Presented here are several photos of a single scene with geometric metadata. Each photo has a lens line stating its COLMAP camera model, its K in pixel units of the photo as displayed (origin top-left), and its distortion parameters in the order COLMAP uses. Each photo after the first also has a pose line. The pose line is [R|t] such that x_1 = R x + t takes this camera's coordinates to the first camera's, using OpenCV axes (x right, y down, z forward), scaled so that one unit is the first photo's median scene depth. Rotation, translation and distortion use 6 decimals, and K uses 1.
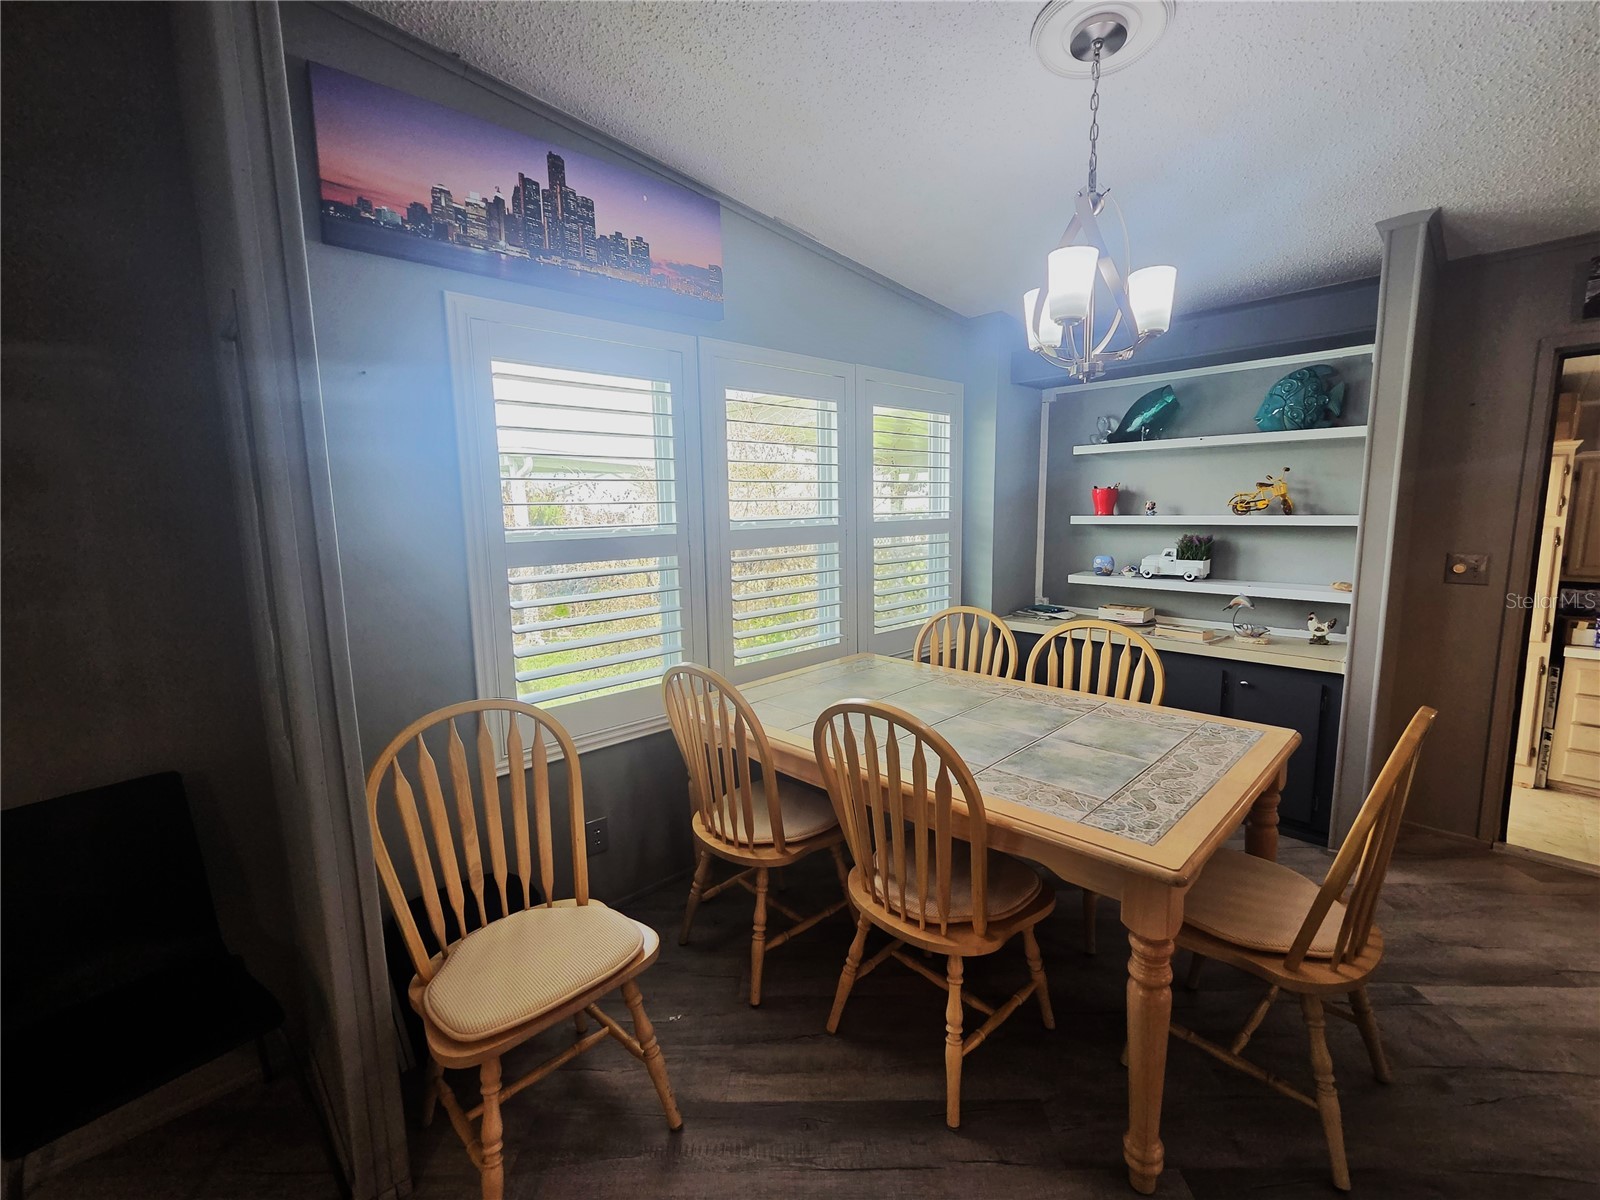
lens RADIAL K [[687.9, 0, 805.8], [0, 687.9, 601.4], [0, 0, 1]] dist [-0.007550, 0.005801]
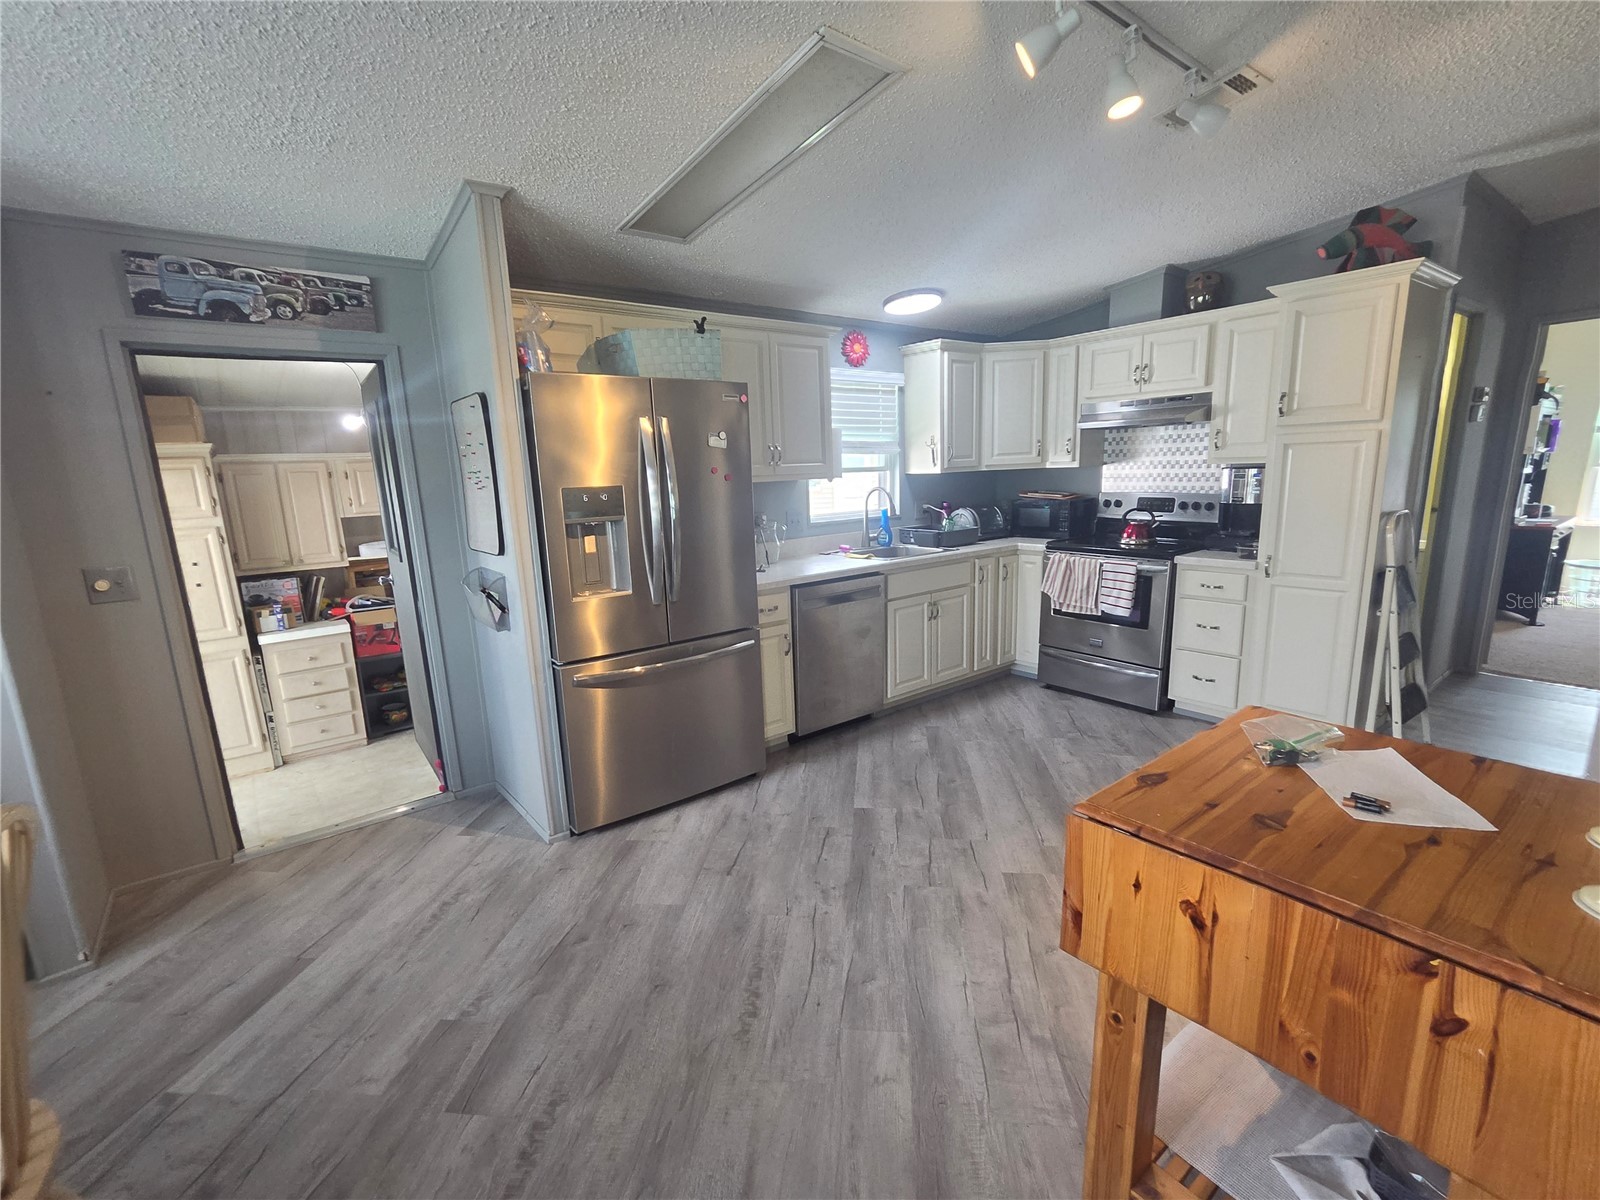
lens RADIAL K [[712.9, 0, 795.7], [0, 712.9, 608.1], [0, 0, 1]] dist [-0.001639, 0.000125]
pose [[0.100023, -0.179374, 0.978683, 0.143371], [0.177481, 0.971057, 0.159838, -0.007407], [-0.979028, 0.157710, 0.128964, 0.031957]]
